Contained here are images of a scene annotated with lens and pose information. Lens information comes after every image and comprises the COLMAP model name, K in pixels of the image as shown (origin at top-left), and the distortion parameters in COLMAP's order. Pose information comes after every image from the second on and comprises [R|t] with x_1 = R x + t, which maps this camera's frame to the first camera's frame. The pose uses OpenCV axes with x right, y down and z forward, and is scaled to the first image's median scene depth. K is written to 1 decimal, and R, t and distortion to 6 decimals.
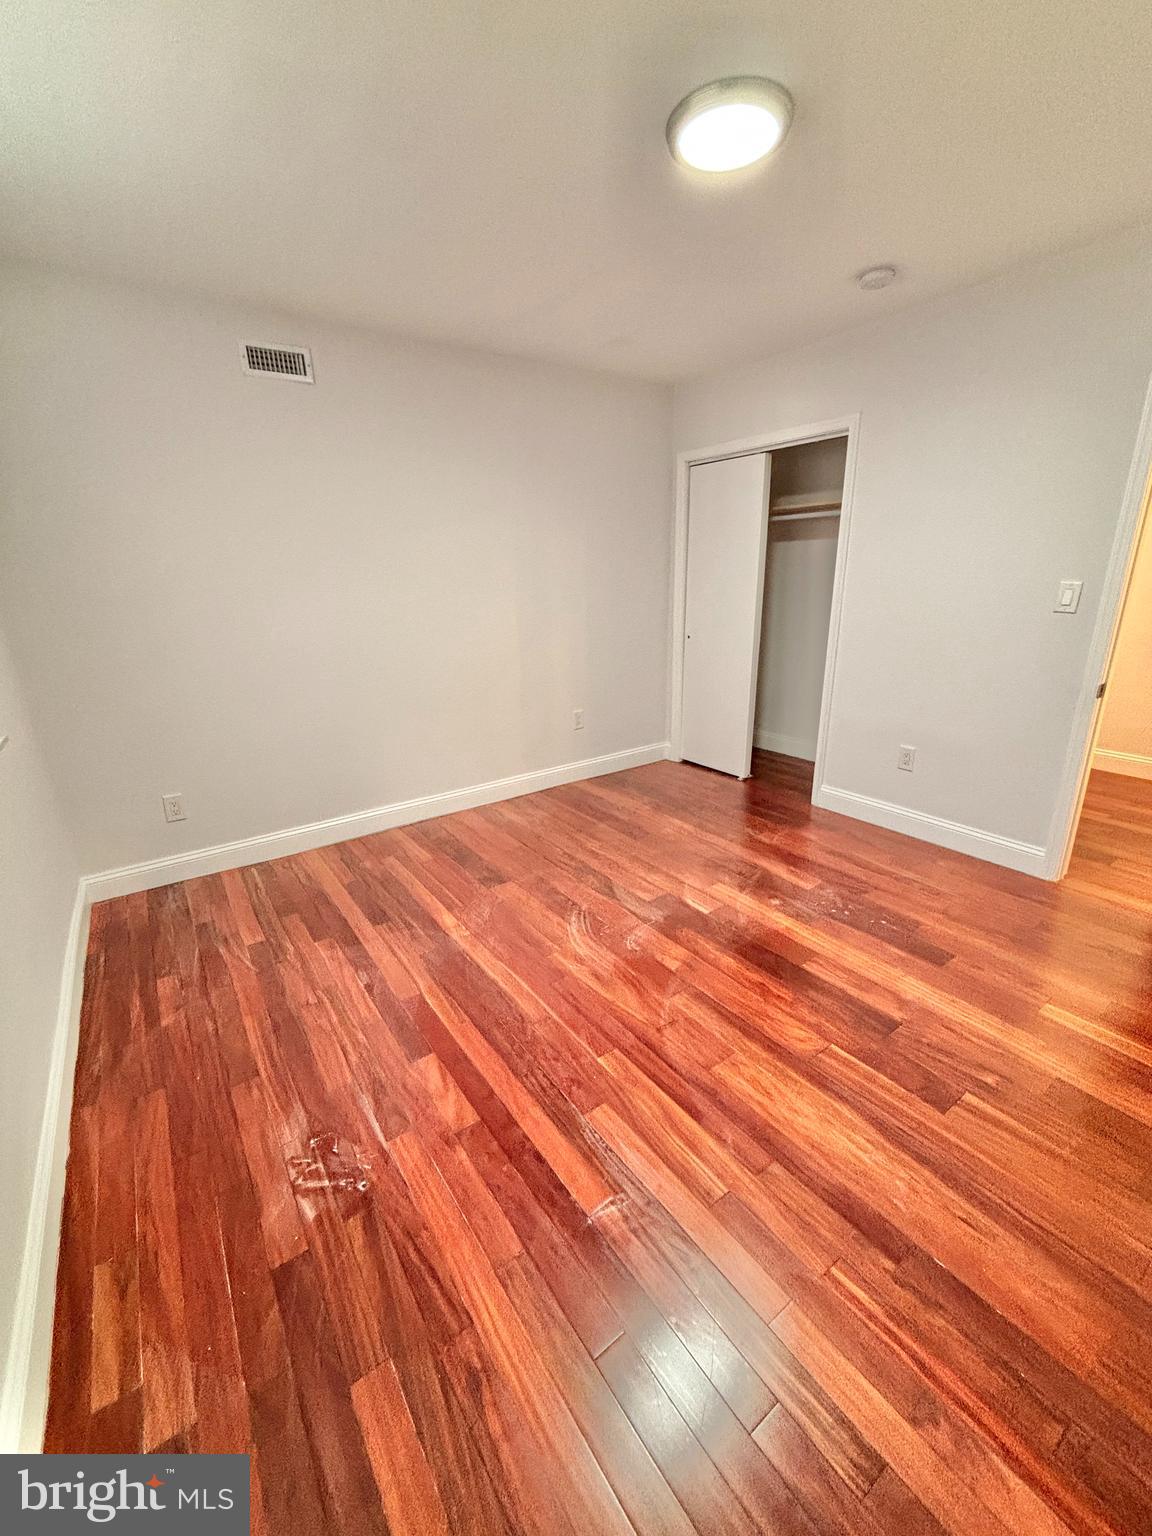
lens RADIAL K [[622.5, 0, 570.3], [0, 622.5, 760.6], [0, 0, 1]] dist [0.002277, -0.001547]
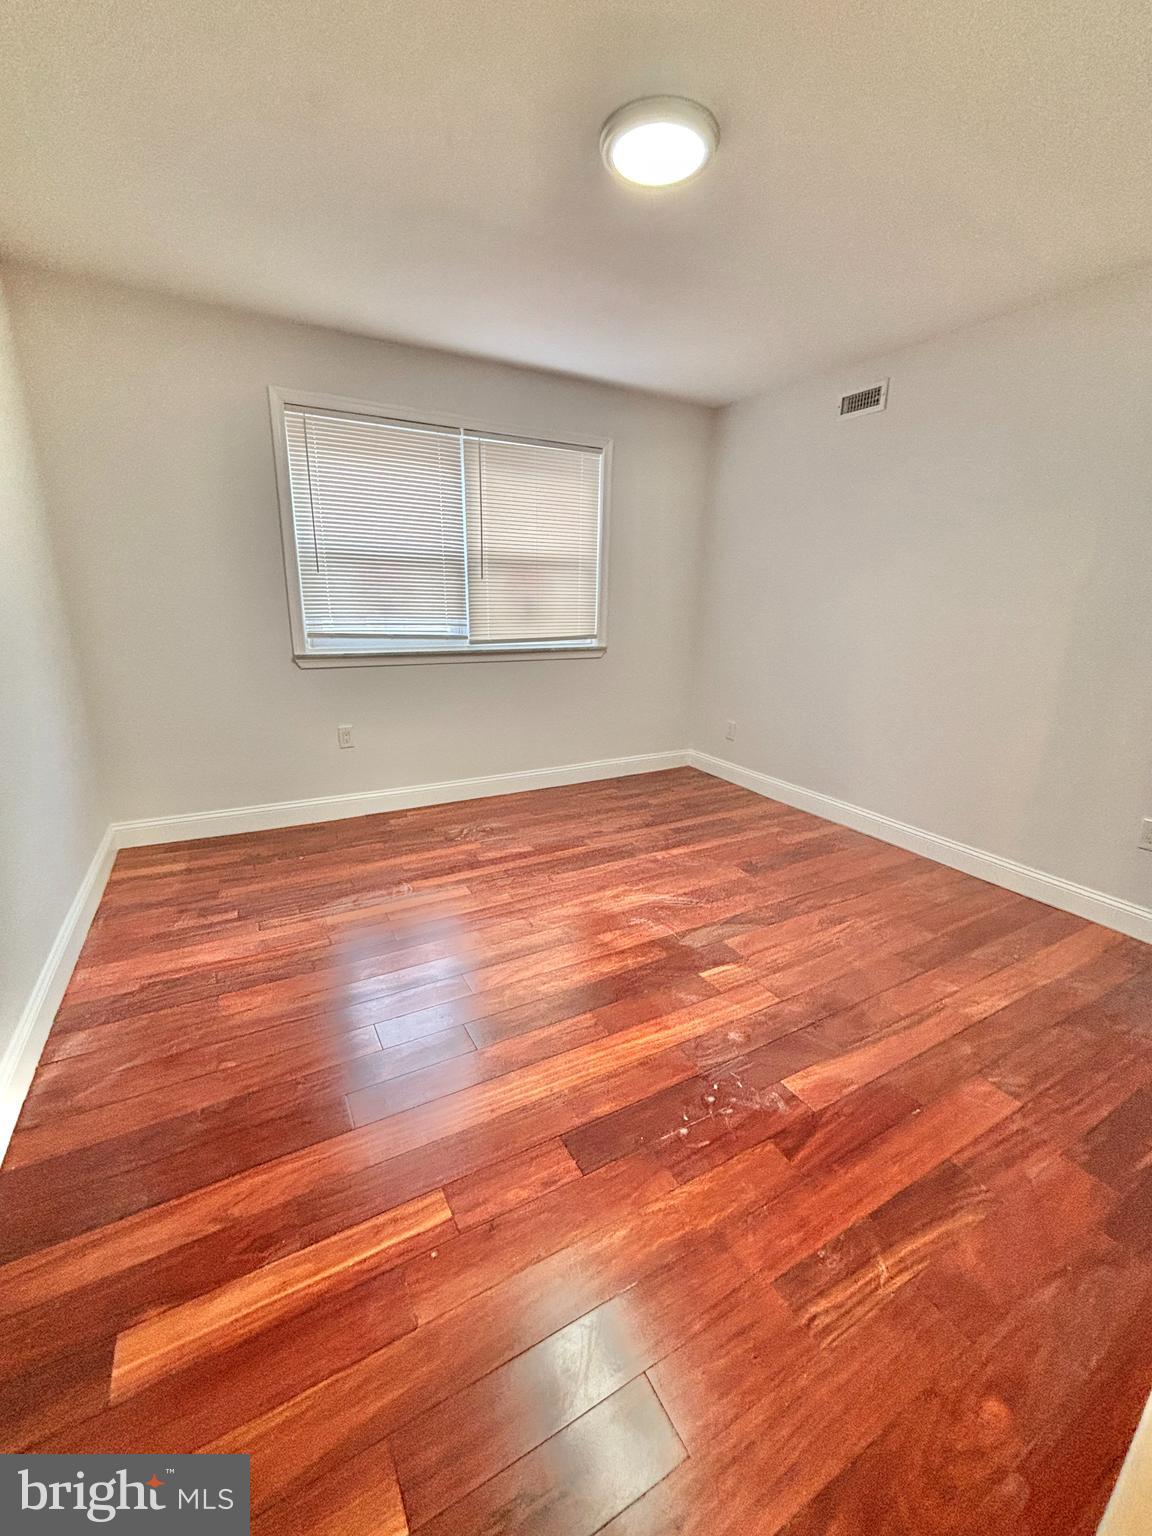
lens RADIAL K [[622.5, 0, 578.4], [0, 622.5, 761.8], [0, 0, 1]] dist [0.002277, -0.001547]
pose [[-0.097278, 0.291141, -0.951722, 0.941559], [-0.308771, 0.900244, 0.306953, -0.223125], [0.946149, 0.323724, 0.002322, 0.728884]]
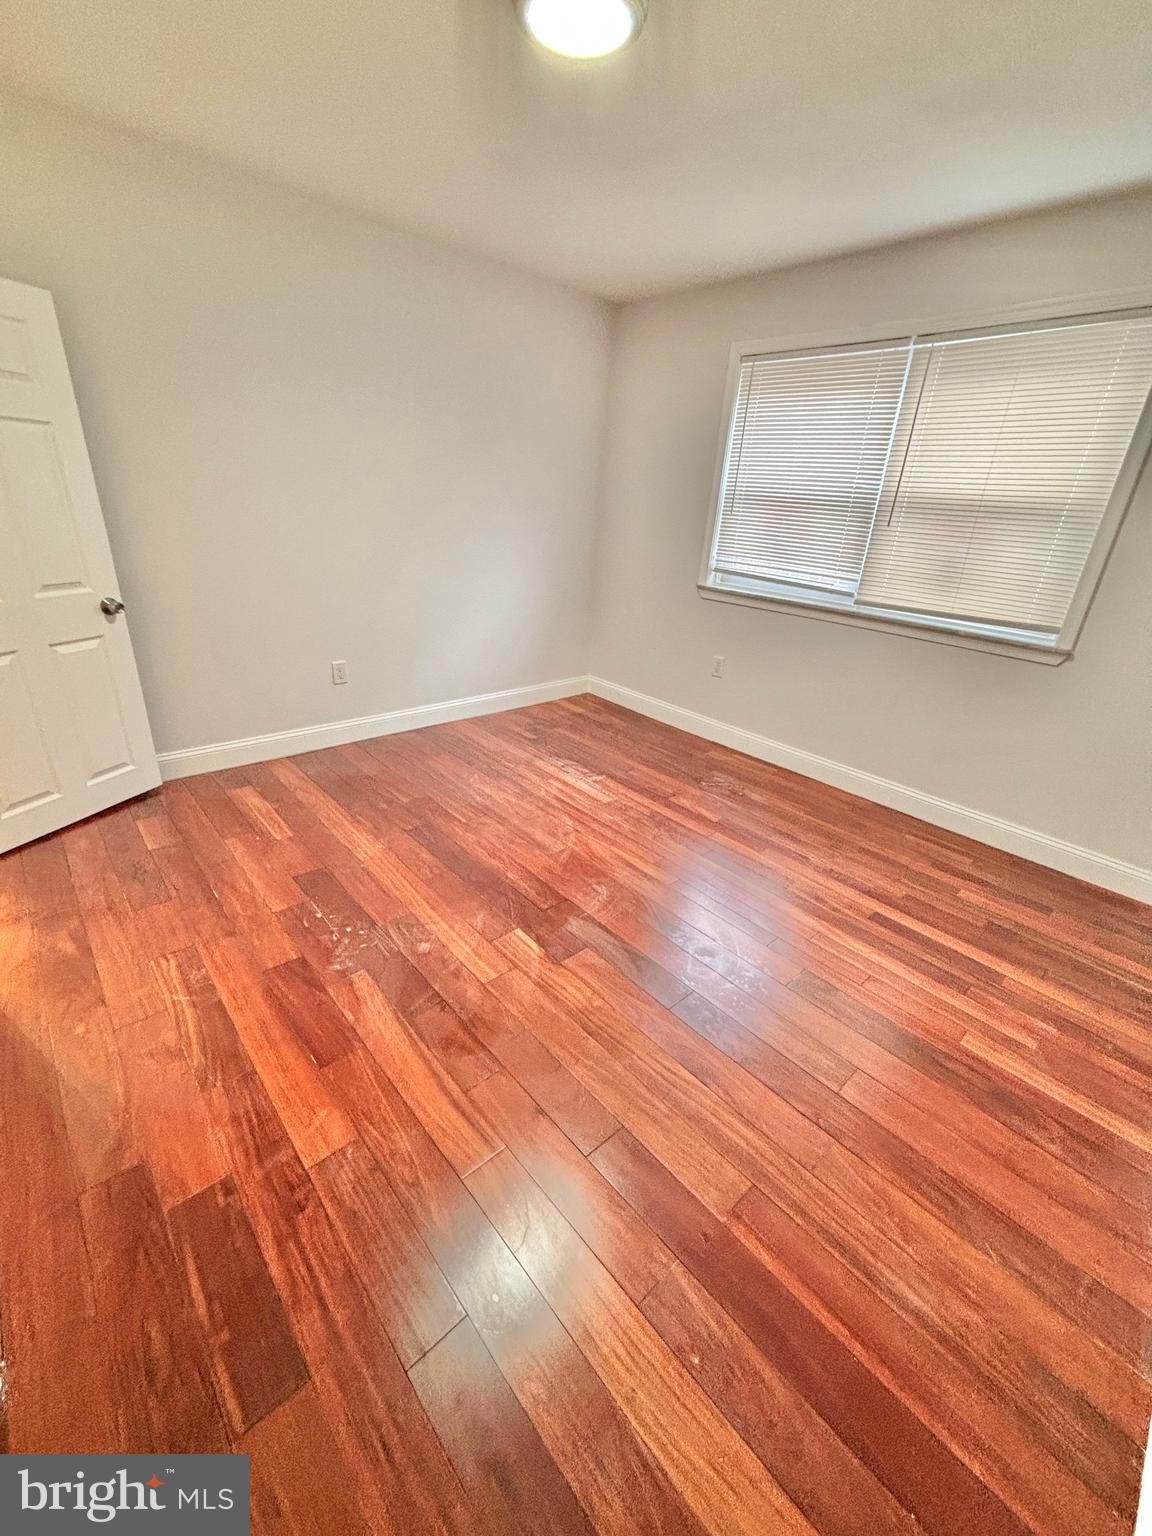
lens RADIAL K [[622.5, 0, 574.2], [0, 622.5, 763.9], [0, 0, 1]] dist [0.002277, -0.001547]
pose [[-0.992089, 0.017158, -0.124358, 0.237881], [-0.067945, 0.759588, 0.646846, -0.462566], [0.105559, 0.650178, -0.752413, 1.460912]]
